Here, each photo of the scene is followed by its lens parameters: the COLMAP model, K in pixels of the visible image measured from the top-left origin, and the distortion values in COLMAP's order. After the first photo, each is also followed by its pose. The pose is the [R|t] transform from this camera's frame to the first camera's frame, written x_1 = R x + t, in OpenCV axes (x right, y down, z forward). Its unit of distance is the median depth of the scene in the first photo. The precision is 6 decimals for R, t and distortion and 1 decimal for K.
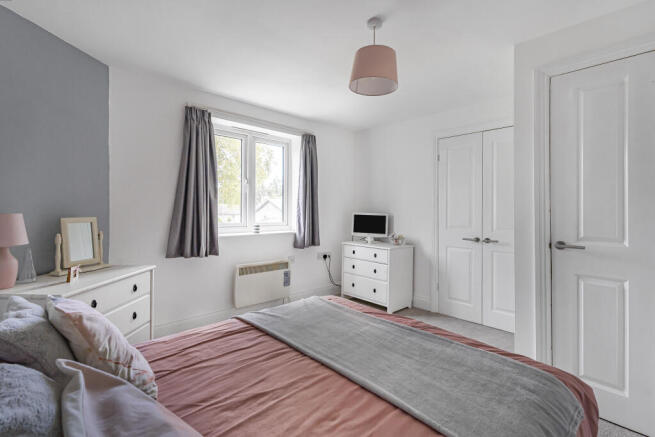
lens RADIAL K [[297.2, 0, 326.1], [0, 297.2, 212.1], [0, 0, 1]] dist [0.000188, -0.000050]
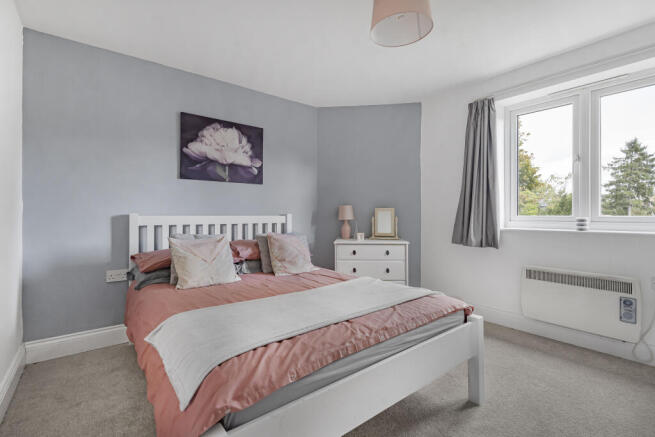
lens RADIAL K [[297.2, 0, 326.1], [0, 297.2, 212.1], [0, 0, 1]] dist [0.000188, -0.000050]
pose [[-0.073130, 0.007326, -0.997296, 0.605747], [0.013539, 0.999888, 0.006352, 0.017575], [0.997231, -0.013038, -0.073221, 0.533054]]
